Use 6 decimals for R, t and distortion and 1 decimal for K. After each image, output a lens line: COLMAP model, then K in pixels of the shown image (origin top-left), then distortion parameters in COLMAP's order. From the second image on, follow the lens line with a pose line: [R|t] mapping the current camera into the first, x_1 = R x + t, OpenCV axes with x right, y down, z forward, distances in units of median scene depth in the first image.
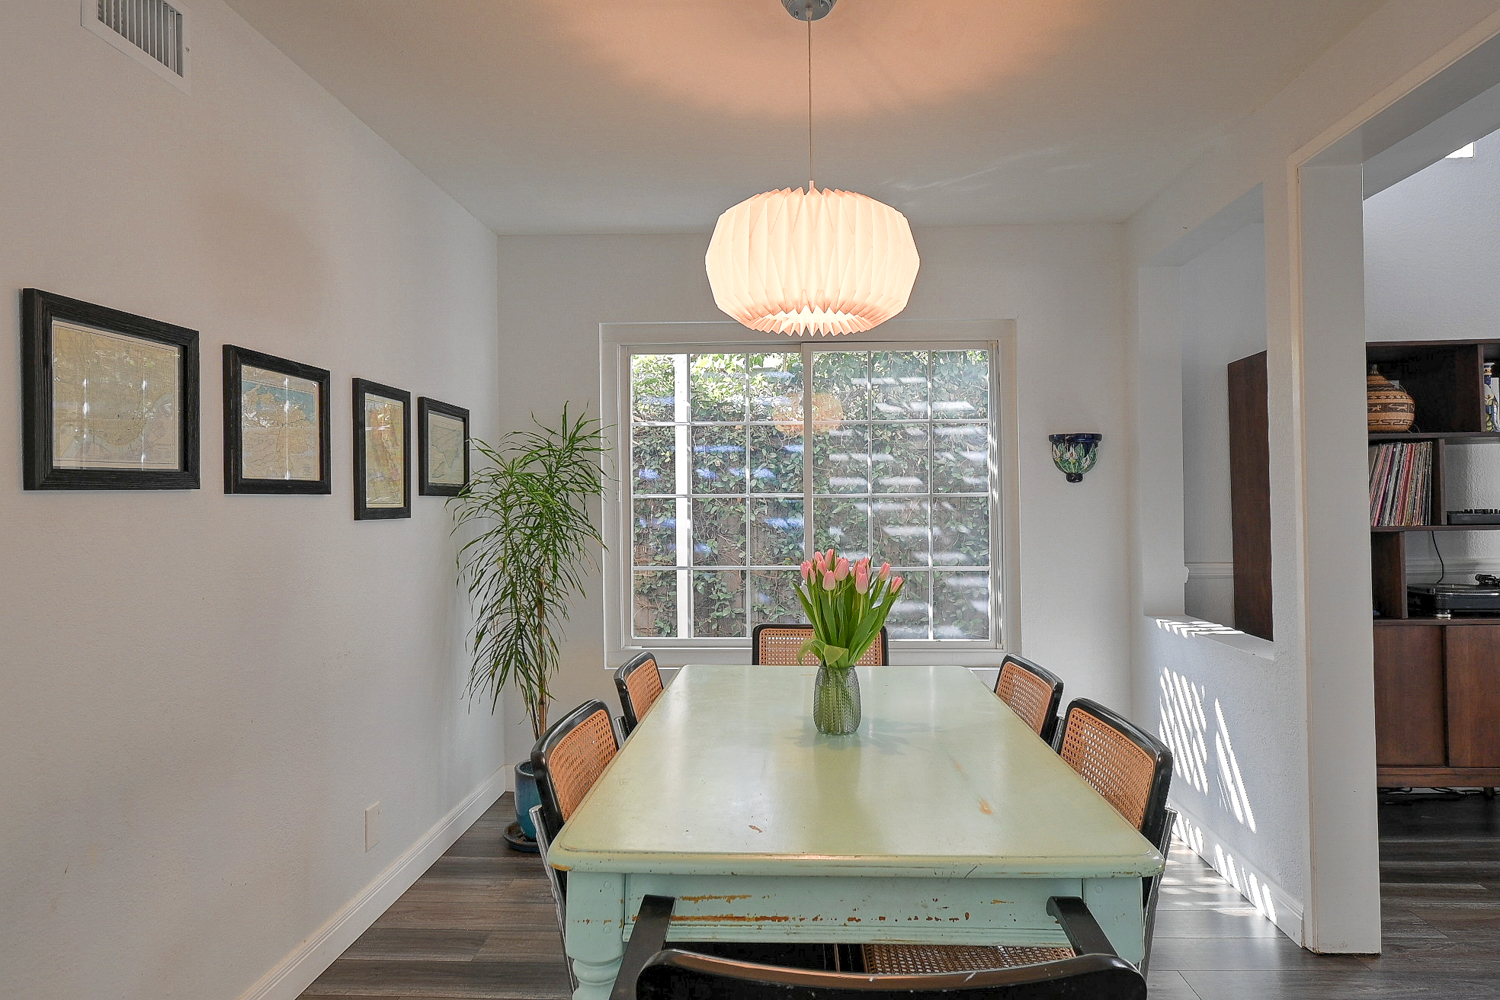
lens RADIAL K [[898.5, 0, 755.0], [0, 898.5, 495.4], [0, 0, 1]] dist [-0.009966, -0.000628]
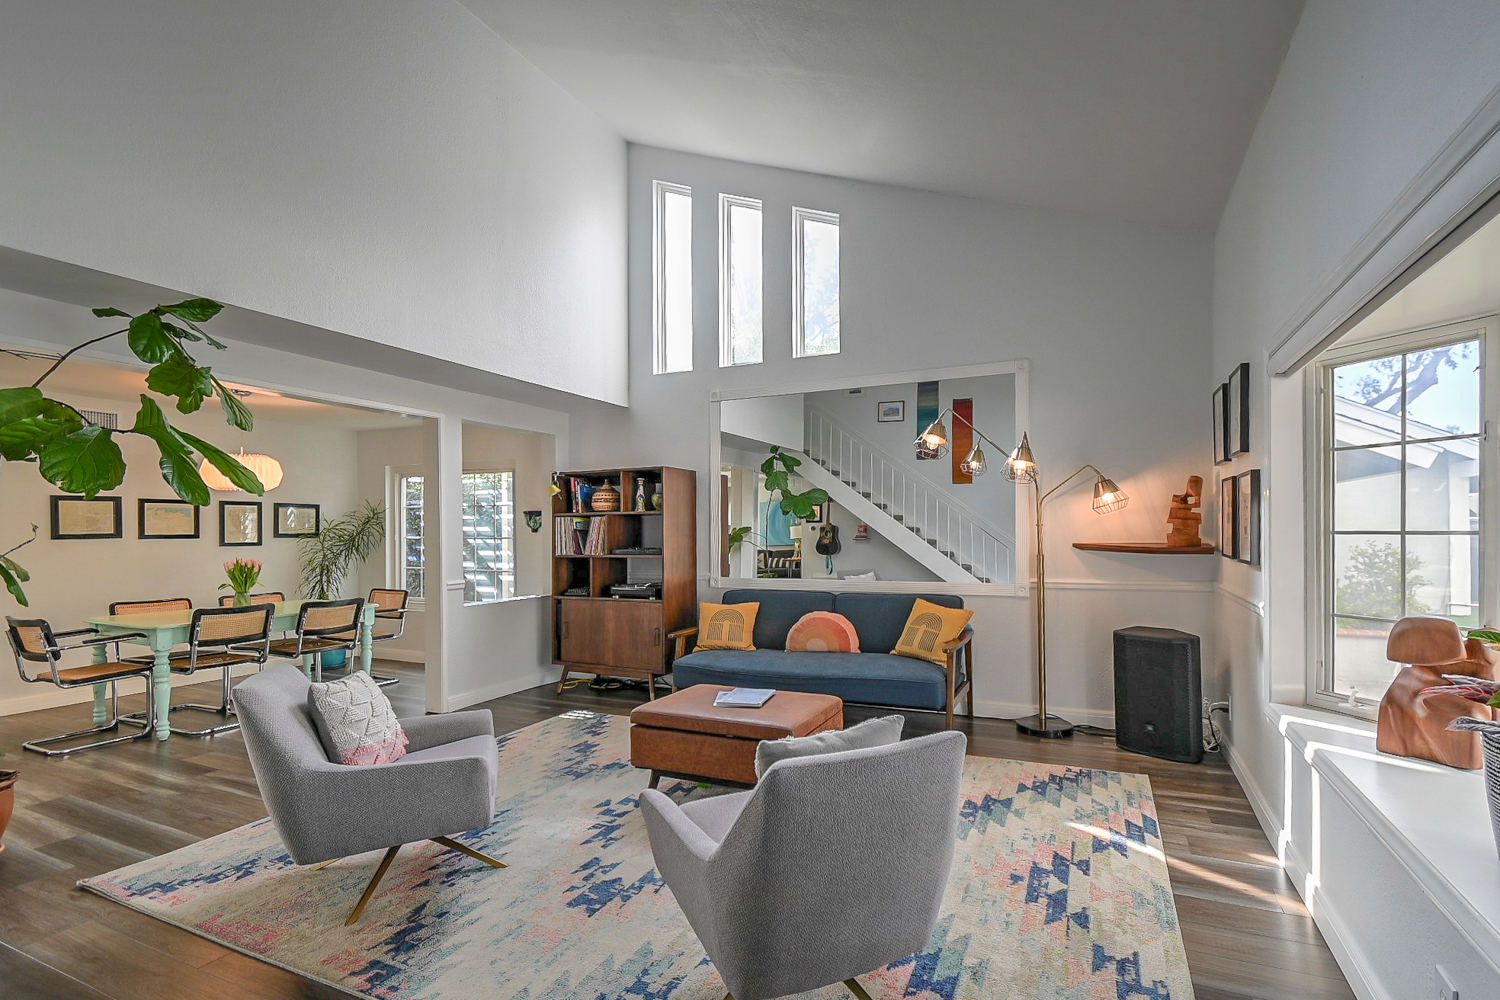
lens RADIAL K [[709.4, 0, 766.4], [0, 709.4, 527.5], [0, 0, 1]] dist [0.019170, -0.004424]
pose [[0.923387, 0.001705, -0.383867, 1.693401], [-0.001828, 0.999998, 0.000045, -0.031143], [0.383867, 0.000661, 0.923388, -0.422342]]
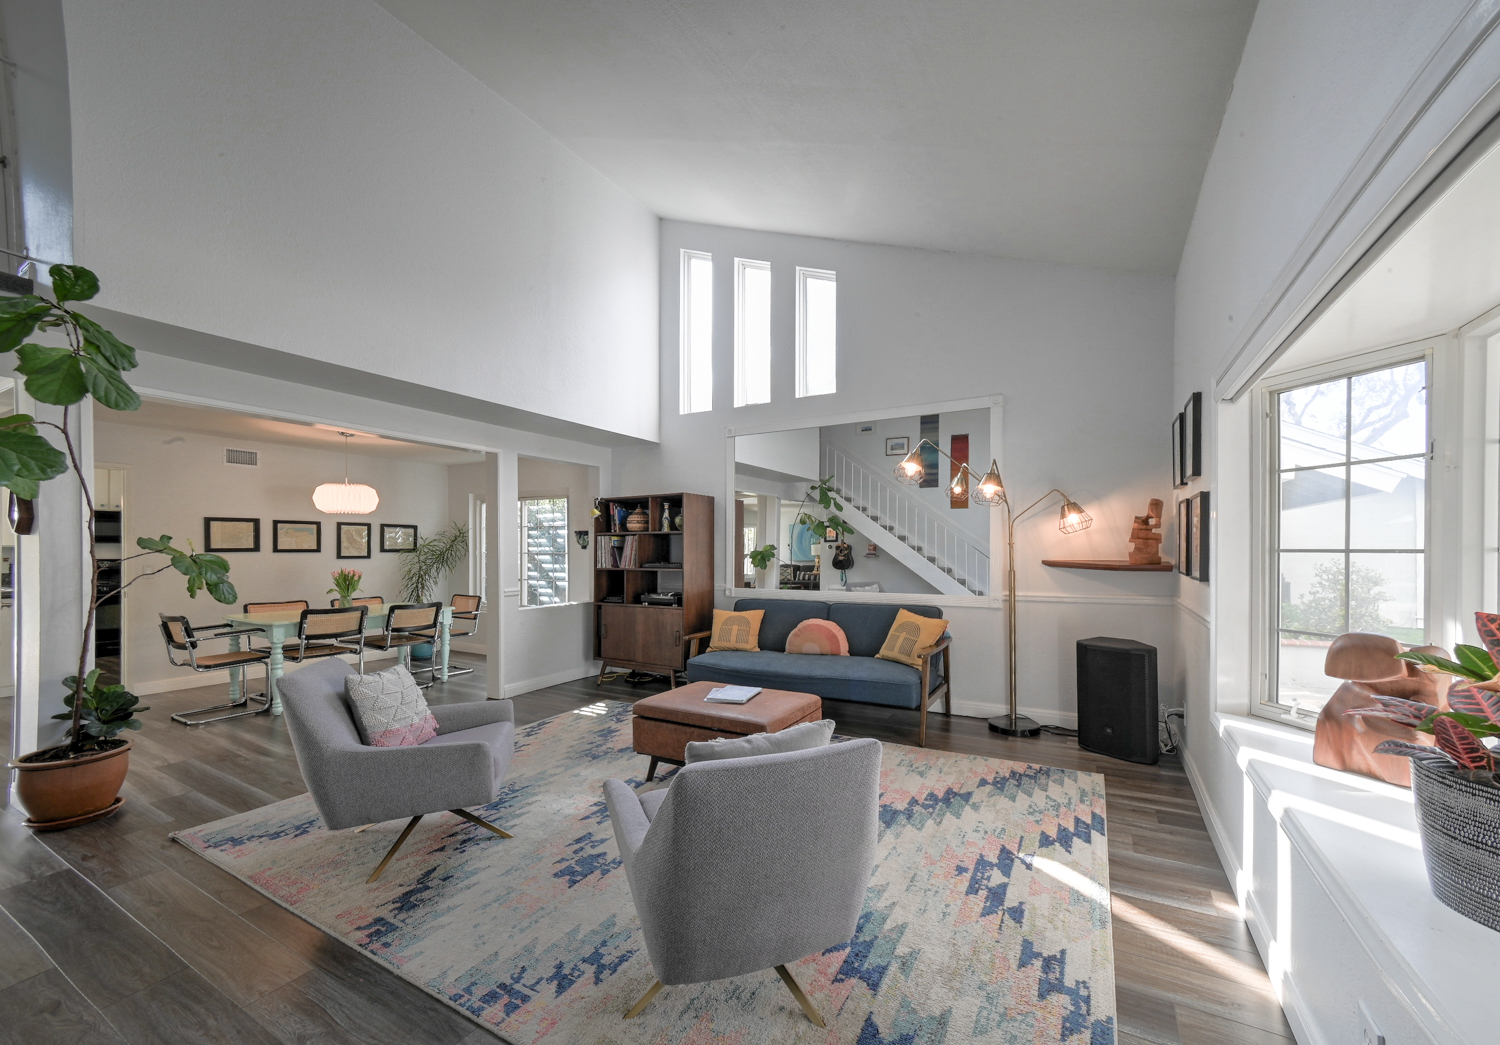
lens RADIAL K [[593.0, 0, 758.0], [0, 593.0, 547.4], [0, 0, 1]] dist [0.002833, 0.001573]
pose [[0.889388, 0.006127, -0.457112, 1.749807], [-0.005871, 0.999981, 0.001981, -0.028363], [0.457116, 0.000921, 0.889407, -0.331471]]
